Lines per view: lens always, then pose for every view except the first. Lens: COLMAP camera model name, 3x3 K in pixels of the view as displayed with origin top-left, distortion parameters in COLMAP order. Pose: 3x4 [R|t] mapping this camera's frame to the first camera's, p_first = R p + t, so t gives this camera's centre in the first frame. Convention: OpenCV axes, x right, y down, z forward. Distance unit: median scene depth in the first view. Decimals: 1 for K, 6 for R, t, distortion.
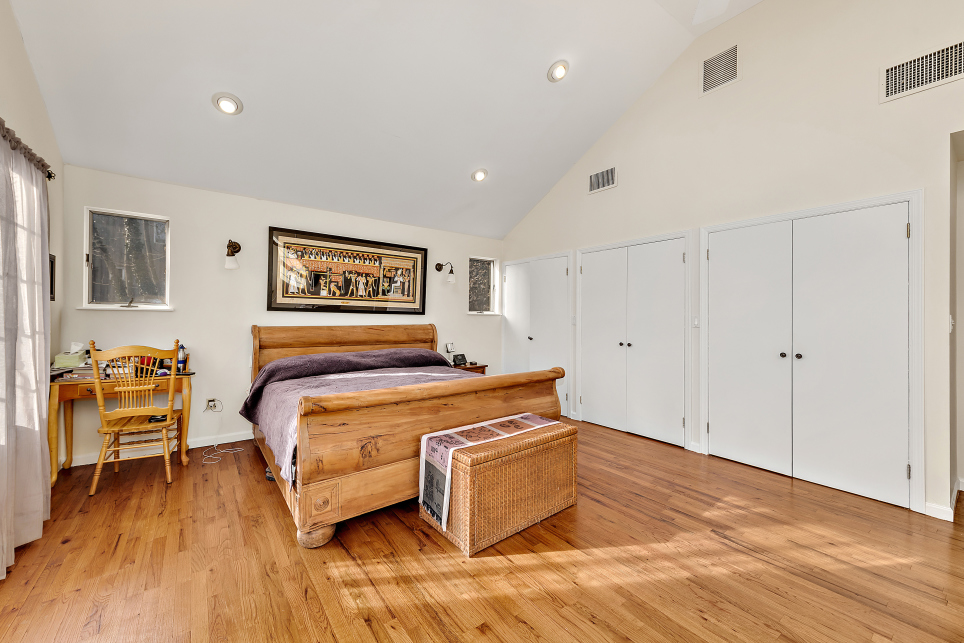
lens RADIAL K [[381.3, 0, 486.1], [0, 381.3, 318.7], [0, 0, 1]] dist [0.014911, 0.000013]
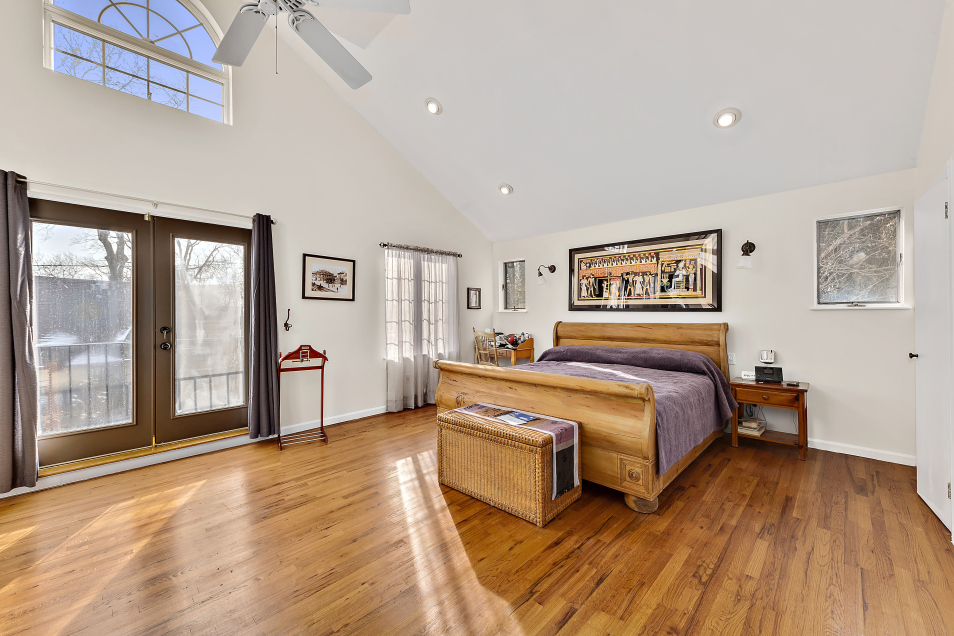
lens RADIAL K [[377.4, 0, 479.6], [0, 377.4, 318.1], [0, 0, 1]] dist [0.014911, 0.000013]
pose [[0.147044, 0.000420, -0.989130, 0.628942], [0.000377, 1.000000, 0.000480, 0.002995], [0.989130, -0.000443, 0.147044, 0.431959]]
